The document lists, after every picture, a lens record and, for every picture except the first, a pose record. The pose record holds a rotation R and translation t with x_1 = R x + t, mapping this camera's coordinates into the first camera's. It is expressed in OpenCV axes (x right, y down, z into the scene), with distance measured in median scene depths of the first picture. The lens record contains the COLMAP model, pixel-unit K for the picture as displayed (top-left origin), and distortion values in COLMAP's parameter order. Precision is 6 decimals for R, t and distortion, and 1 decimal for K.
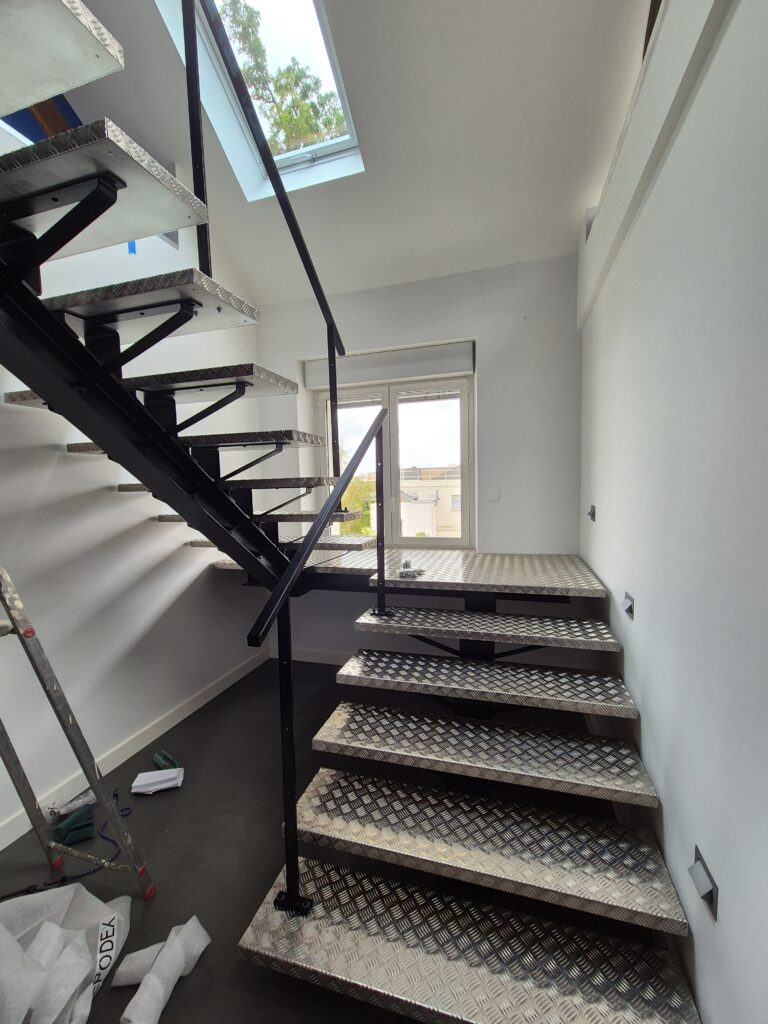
lens RADIAL K [[422.6, 0, 389.0], [0, 422.6, 516.7], [0, 0, 1]] dist [-0.004137, 0.001130]
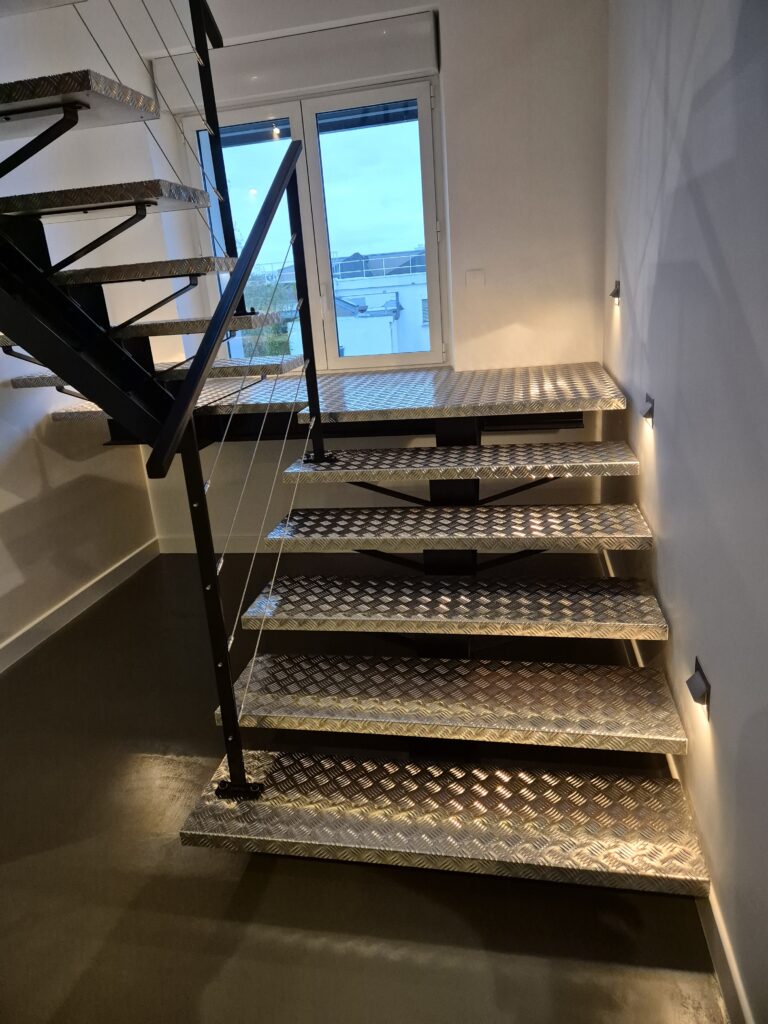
lens RADIAL K [[685.0, 0, 379.1], [0, 685.0, 489.8], [0, 0, 1]] dist [0.059259, -0.048268]
pose [[0.994420, -0.080682, 0.067966, -0.000467], [0.064547, 0.974931, 0.212939, 0.050683], [-0.083442, -0.207364, 0.974699, -0.163770]]
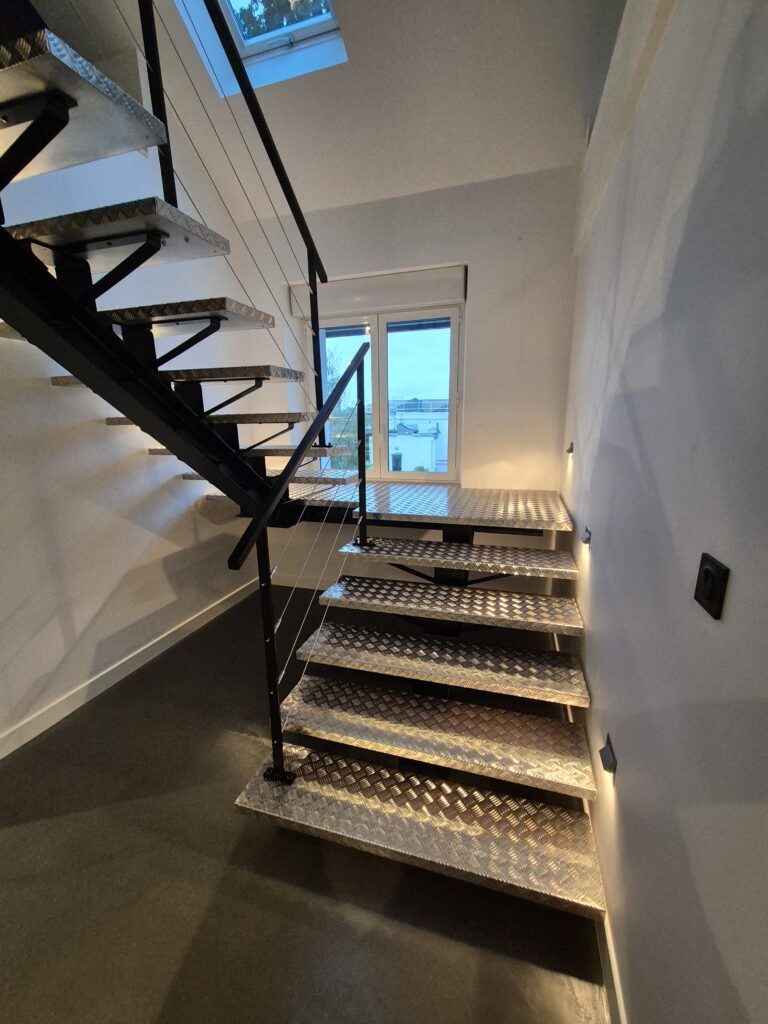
lens RADIAL K [[422.6, 0, 385.5], [0, 422.6, 519.1], [0, 0, 1]] dist [-0.004137, 0.001130]
pose [[0.999923, 0.011058, -0.005688, 0.053632], [-0.009990, 0.986729, 0.162066, -0.007442], [0.007404, -0.161996, 0.986764, -0.053712]]
